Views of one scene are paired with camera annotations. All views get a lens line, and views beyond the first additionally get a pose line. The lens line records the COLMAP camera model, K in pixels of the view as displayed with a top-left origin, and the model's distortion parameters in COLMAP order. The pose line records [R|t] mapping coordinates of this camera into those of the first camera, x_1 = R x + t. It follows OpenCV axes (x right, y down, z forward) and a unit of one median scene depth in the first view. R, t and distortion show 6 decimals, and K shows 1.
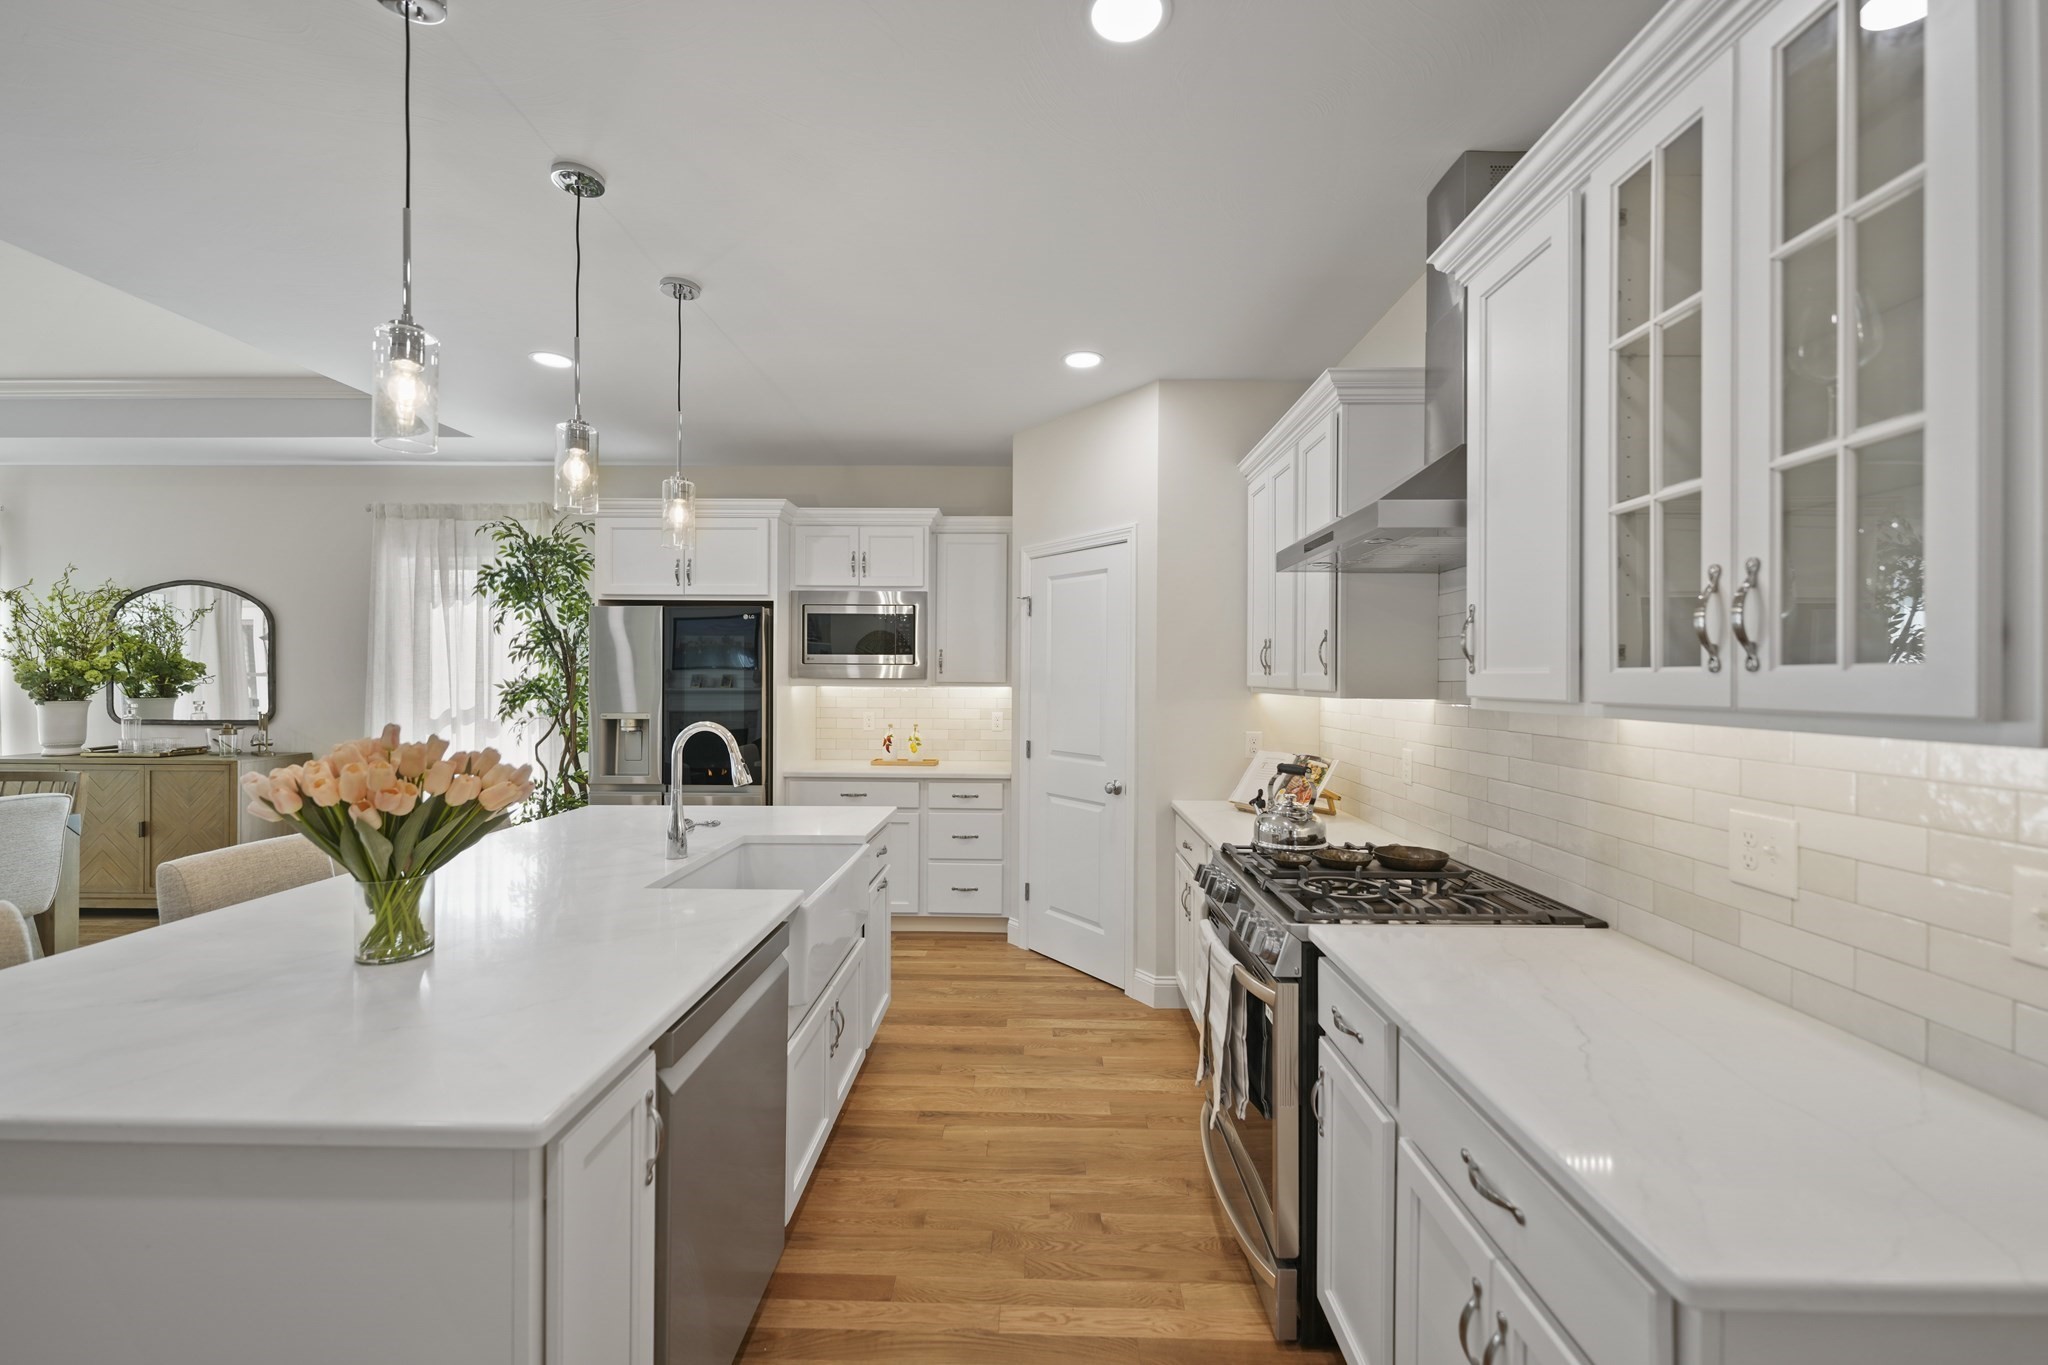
lens RADIAL K [[830.1, 0, 1026.1], [0, 830.1, 676.5], [0, 0, 1]] dist [0.003308, 0.000198]
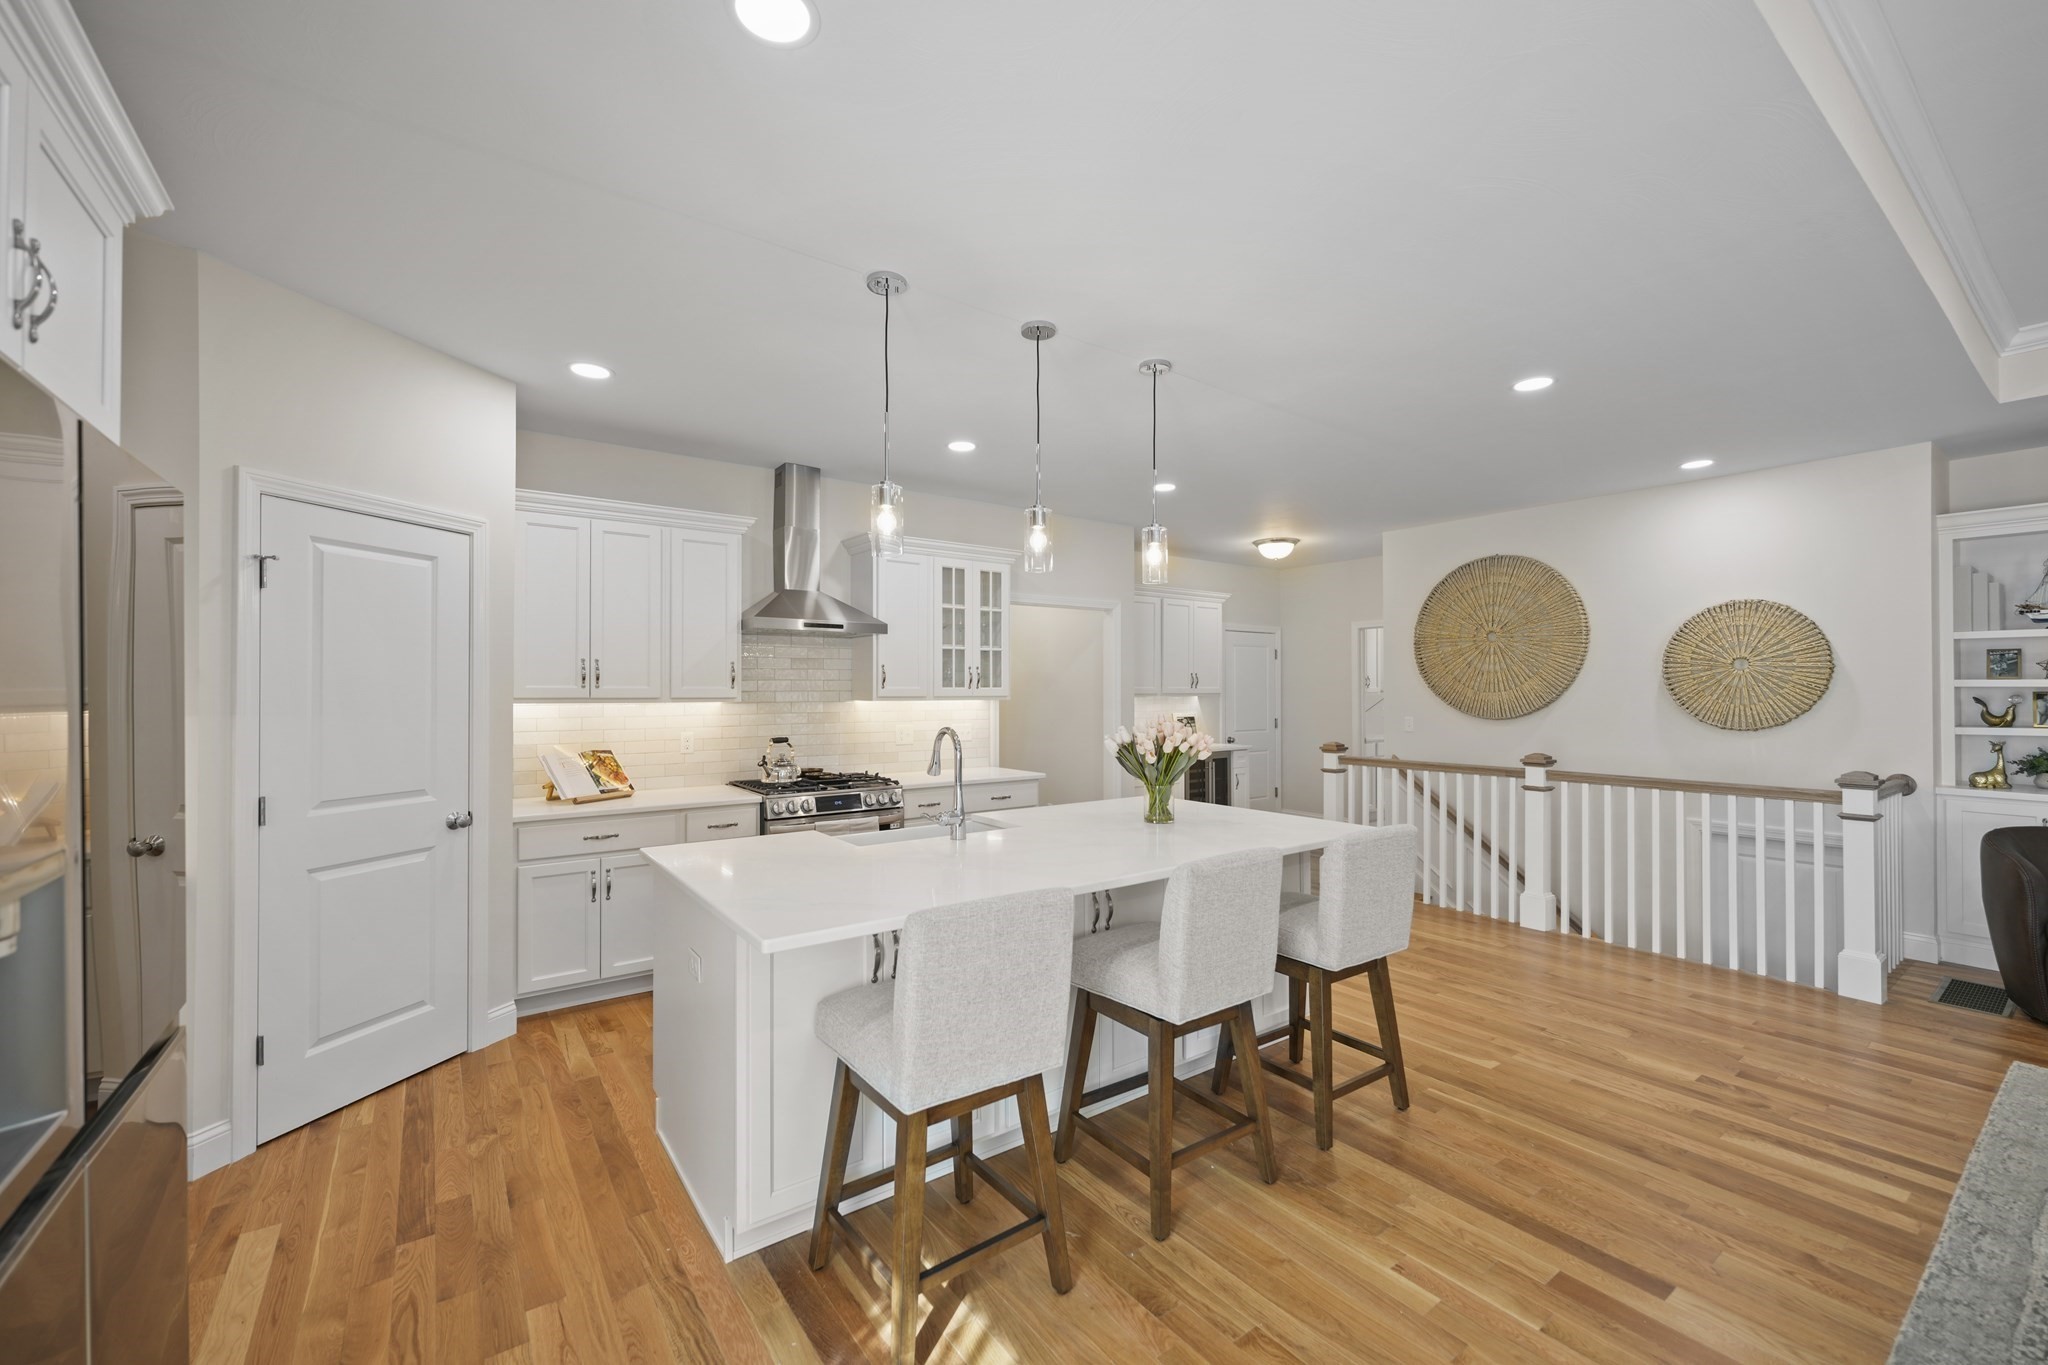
lens RADIAL K [[830.1, 0, 1026.1], [0, 830.1, 676.5], [0, 0, 1]] dist [0.003308, 0.000198]
pose [[-0.604559, 0.007771, 0.796522, -0.863338], [-0.003107, 0.999922, -0.012114, -0.004542], [-0.796554, -0.009798, -0.604488, 0.986760]]
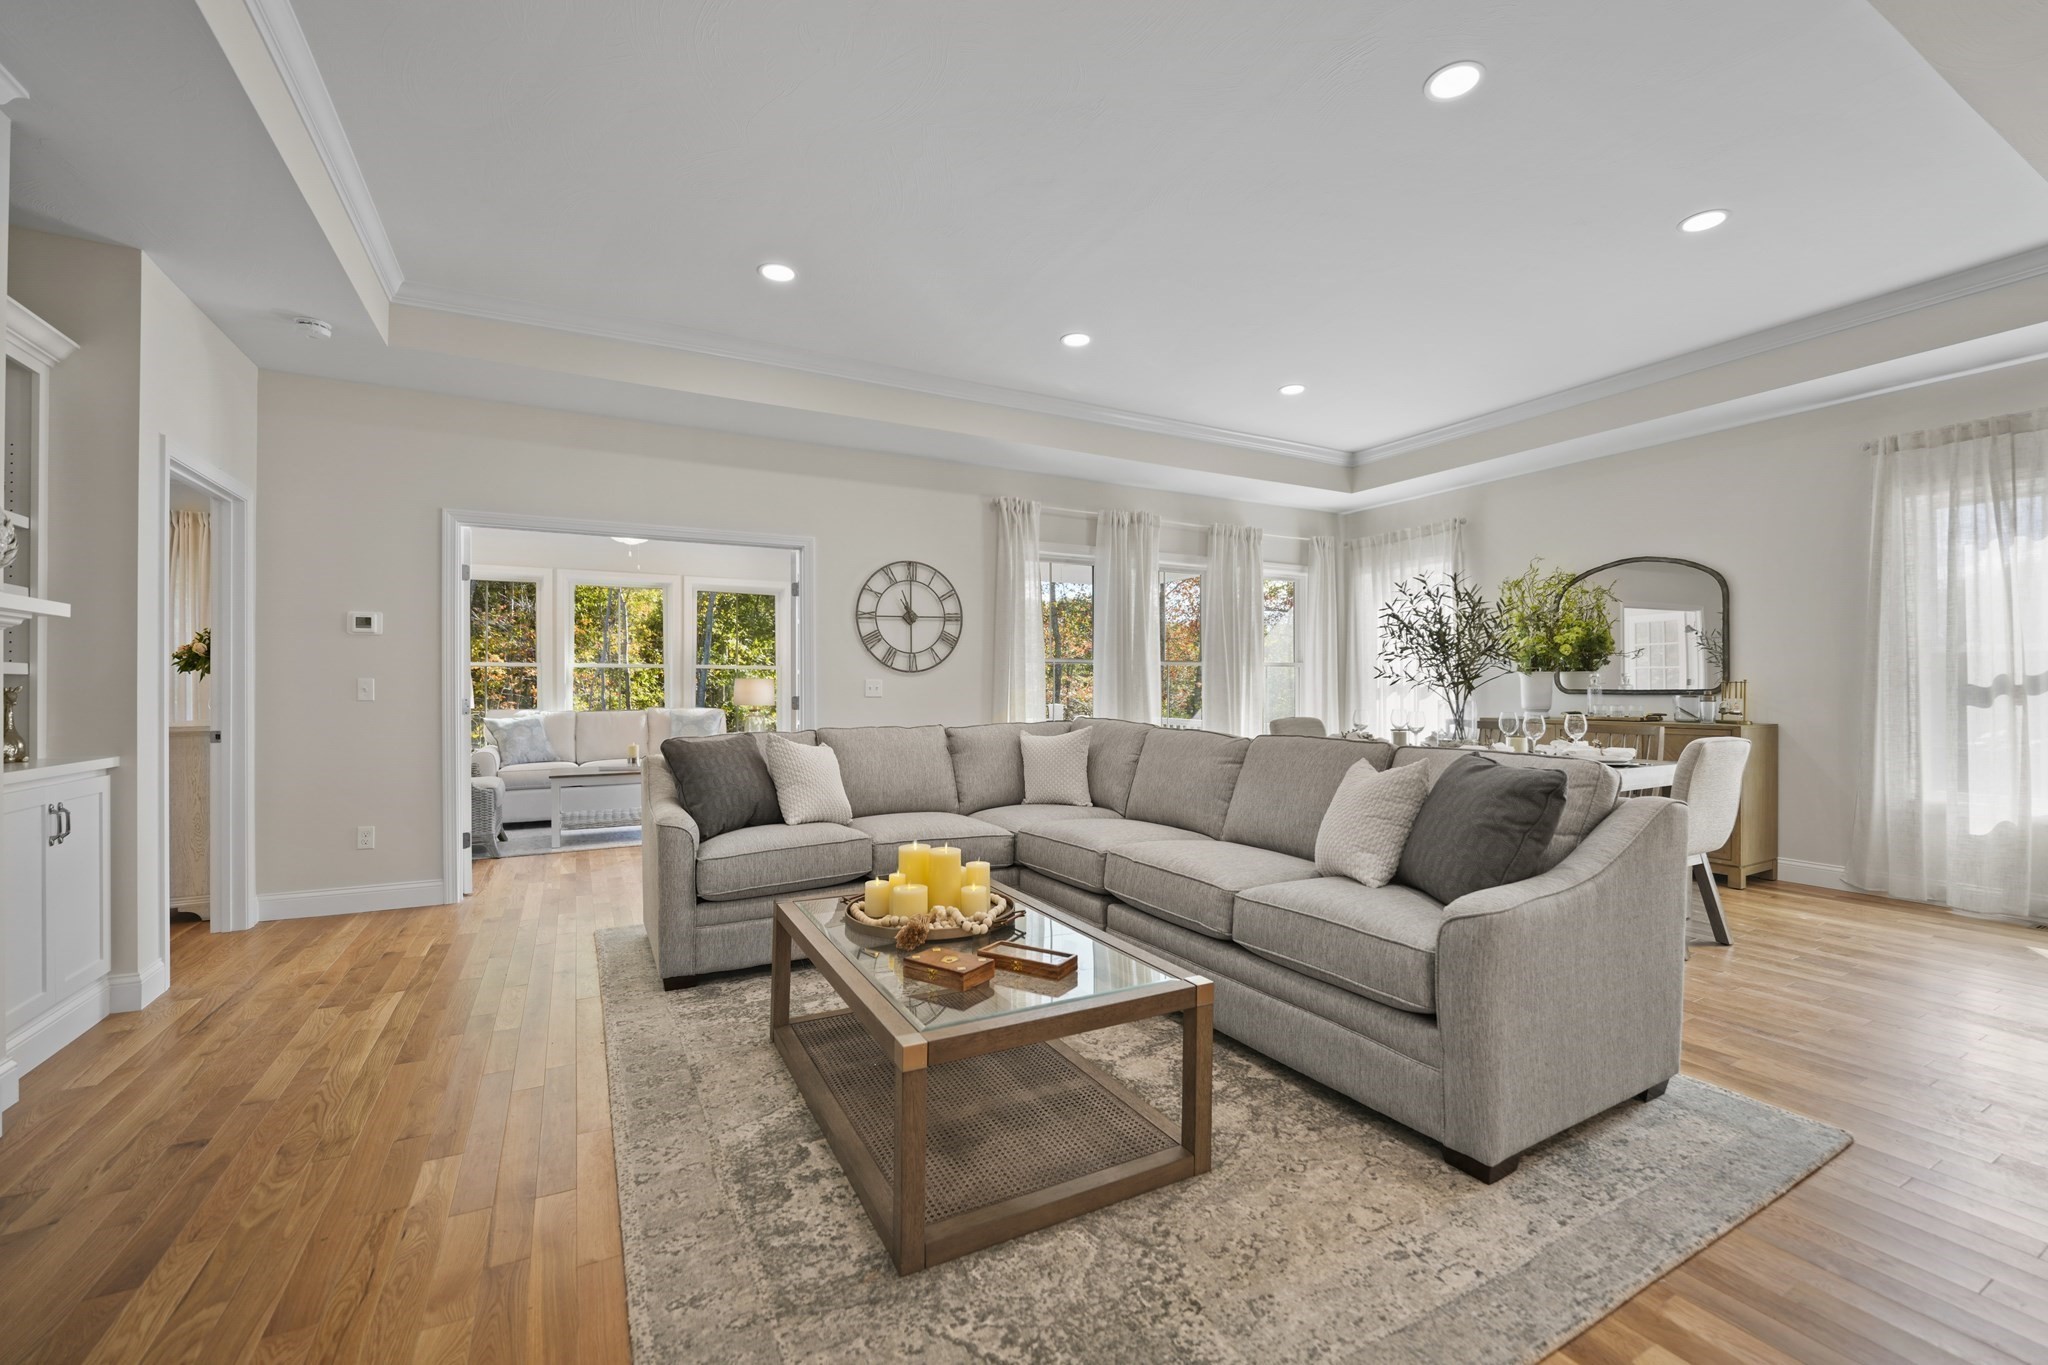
lens RADIAL K [[839.8, 0, 1028.2], [0, 839.8, 684.4], [0, 0, 1]] dist [-0.016921, 0.000104]
pose [[0.494314, -0.010759, -0.869217, -0.592830], [0.003673, 0.999940, -0.010288, 0.066877], [0.869275, 0.001893, 0.494324, -0.247185]]
